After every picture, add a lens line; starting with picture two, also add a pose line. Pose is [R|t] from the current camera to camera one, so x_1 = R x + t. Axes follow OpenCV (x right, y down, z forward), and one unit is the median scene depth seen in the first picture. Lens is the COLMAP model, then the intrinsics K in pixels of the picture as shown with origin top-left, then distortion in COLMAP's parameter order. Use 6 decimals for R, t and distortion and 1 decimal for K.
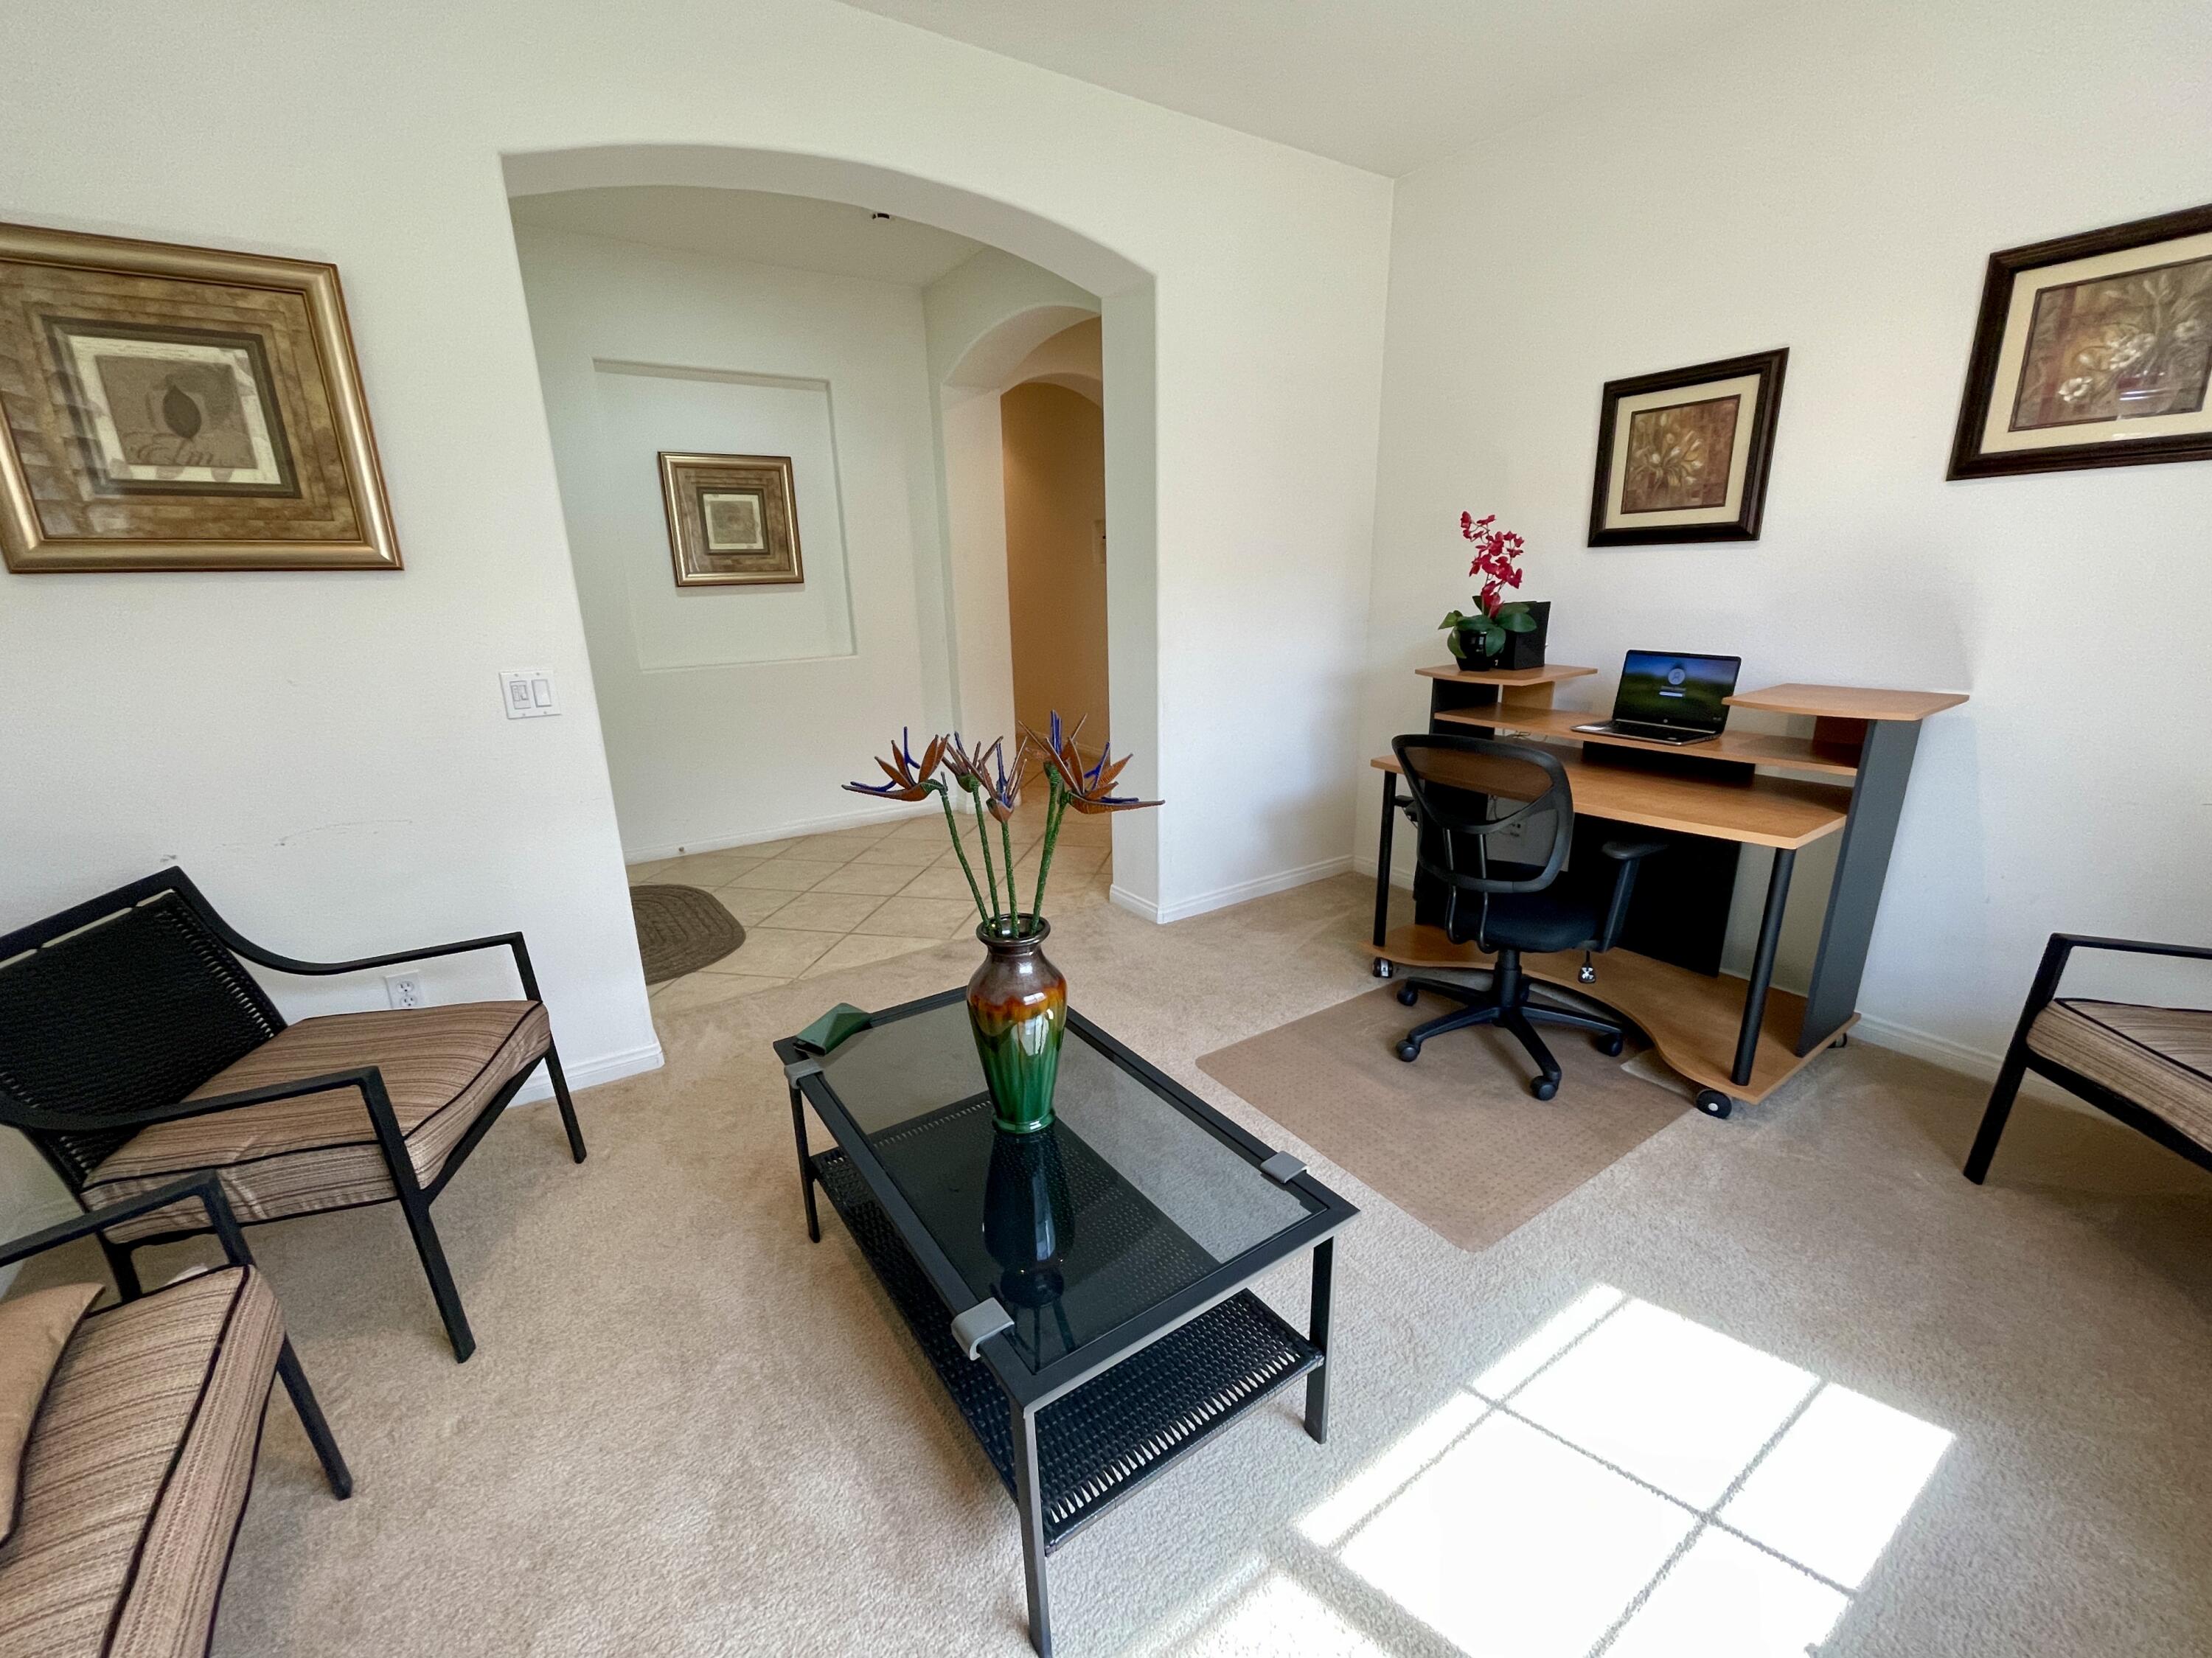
lens RADIAL K [[896.6, 0, 1109.0], [0, 896.6, 833.4], [0, 0, 1]] dist [-0.001044, 0.000152]
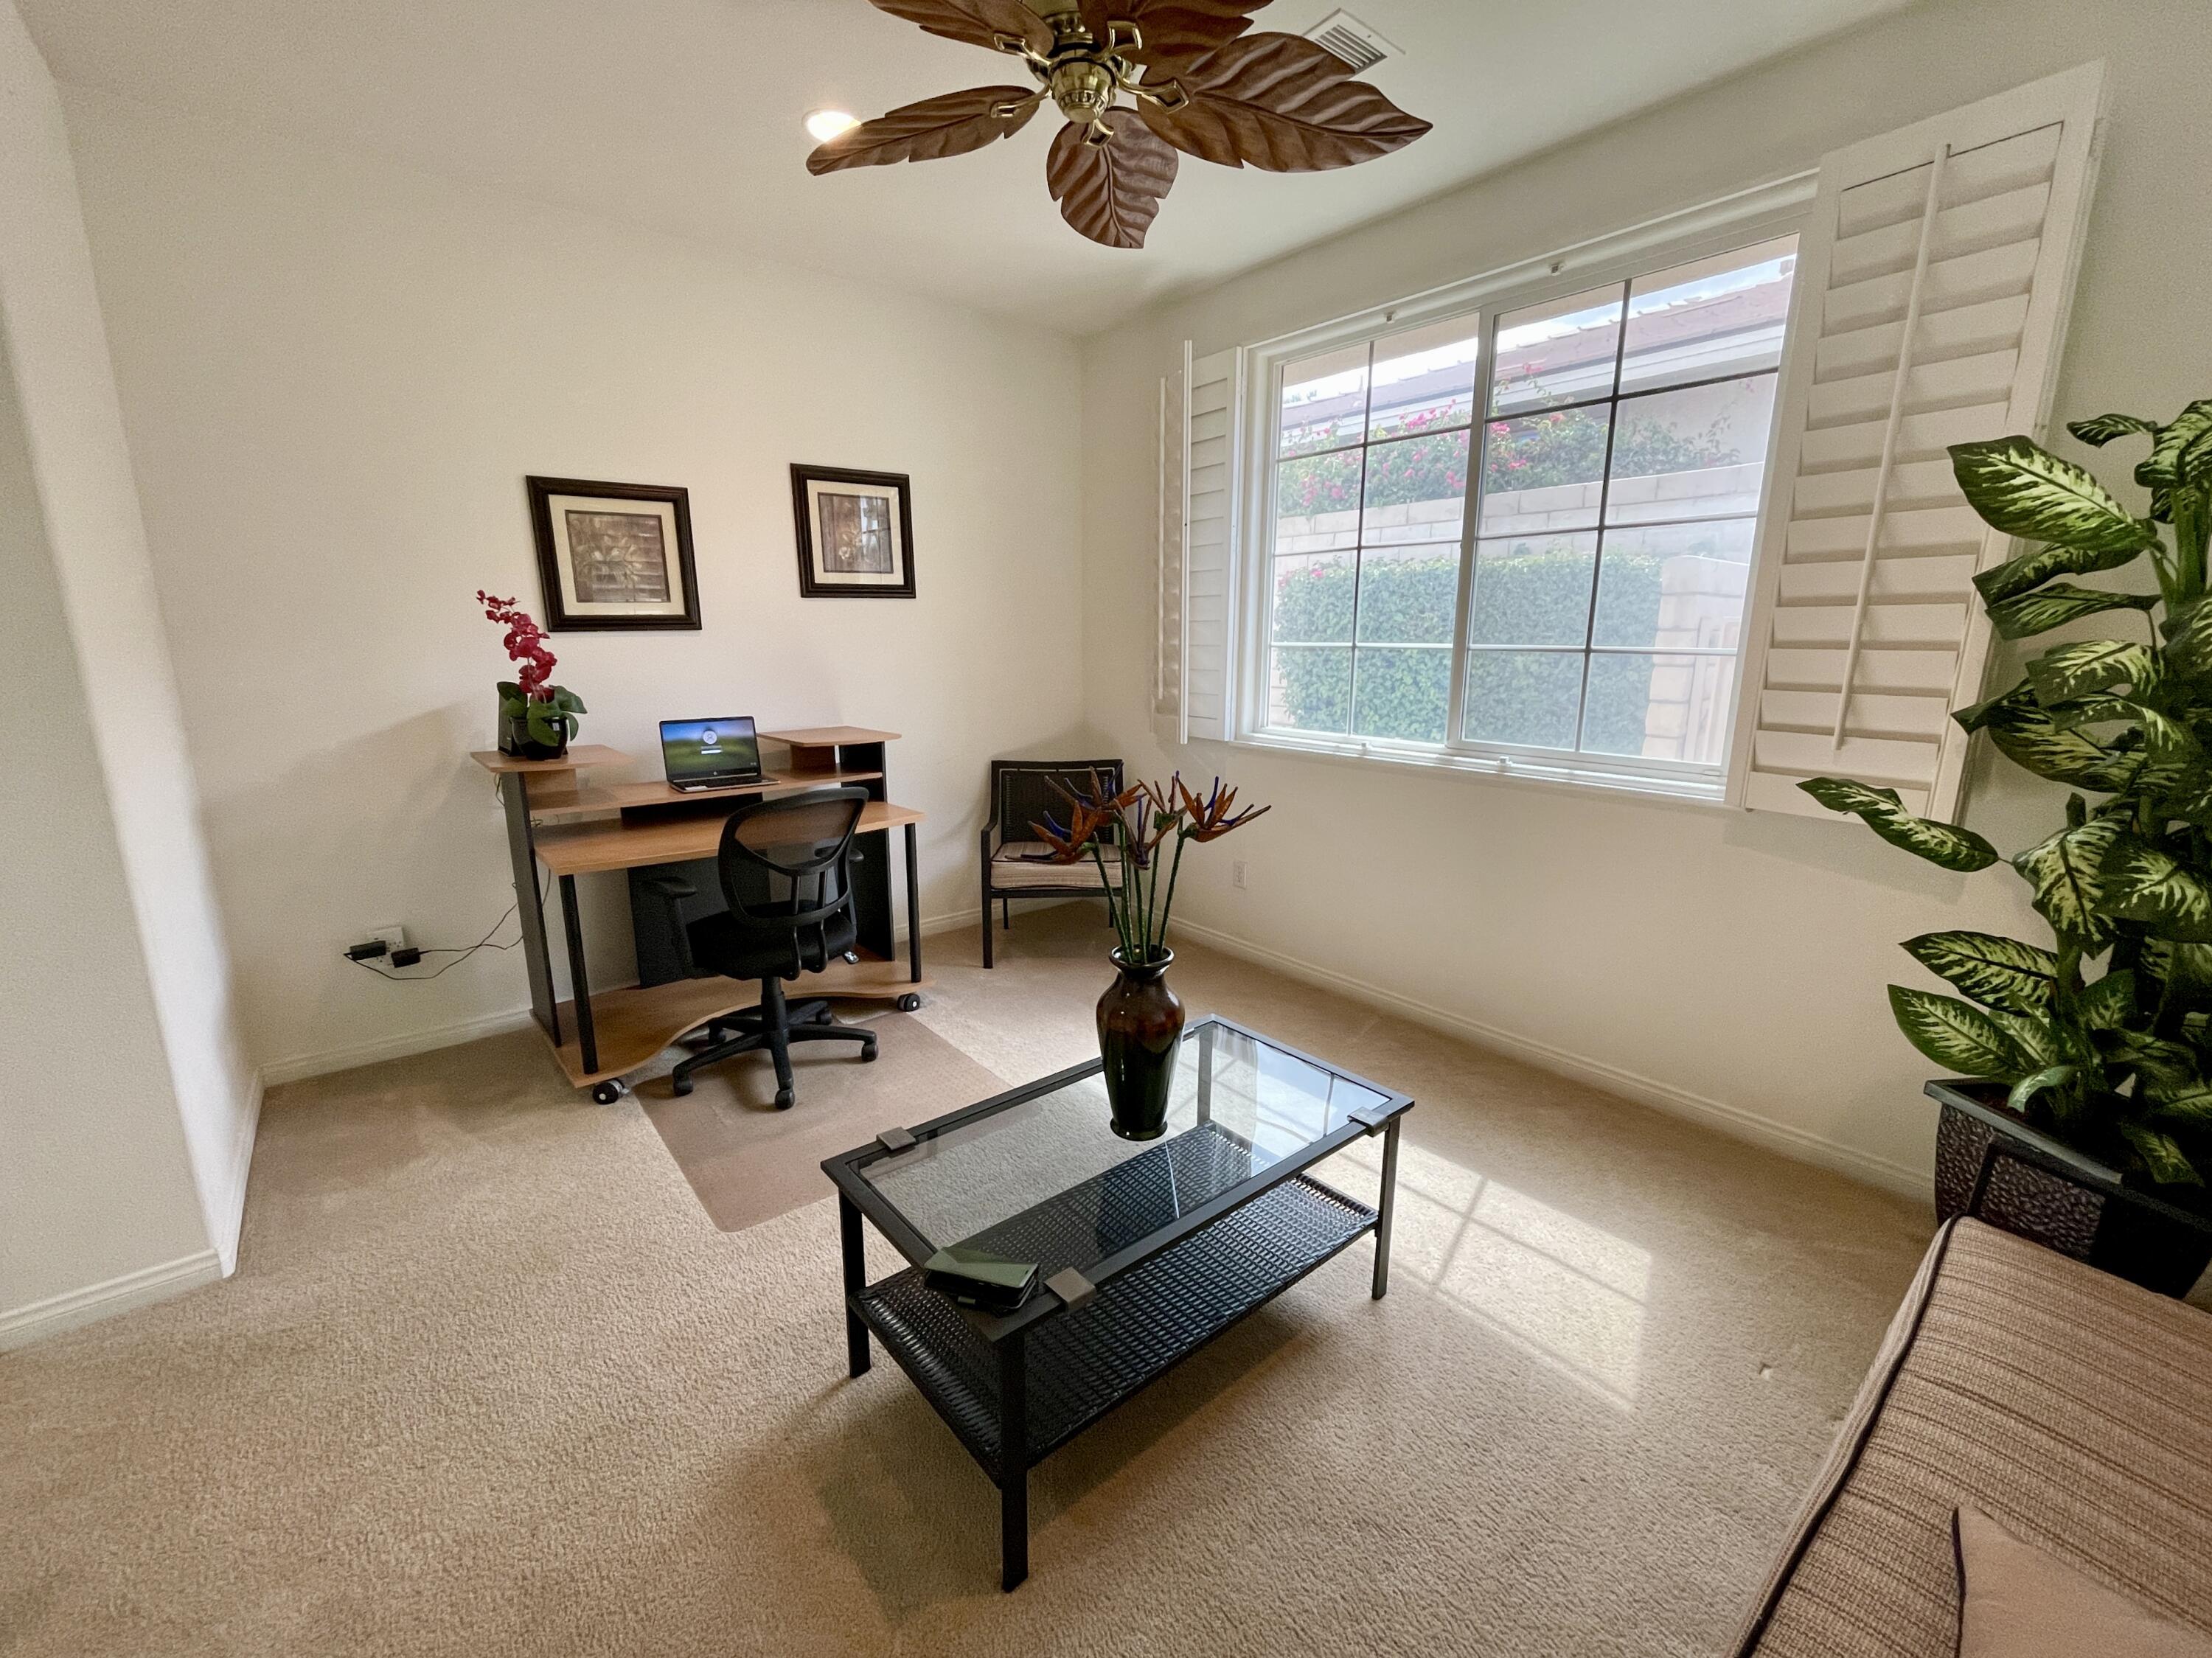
lens RADIAL K [[898.6, 0, 1106.0], [0, 898.6, 829.0], [0, 0, 1]] dist [-0.002134, -0.000067]
pose [[-0.088326, -0.203554, 0.975071, -0.649731], [0.277400, 0.935145, 0.220347, -0.180205], [-0.956686, 0.289947, -0.026131, 0.552198]]
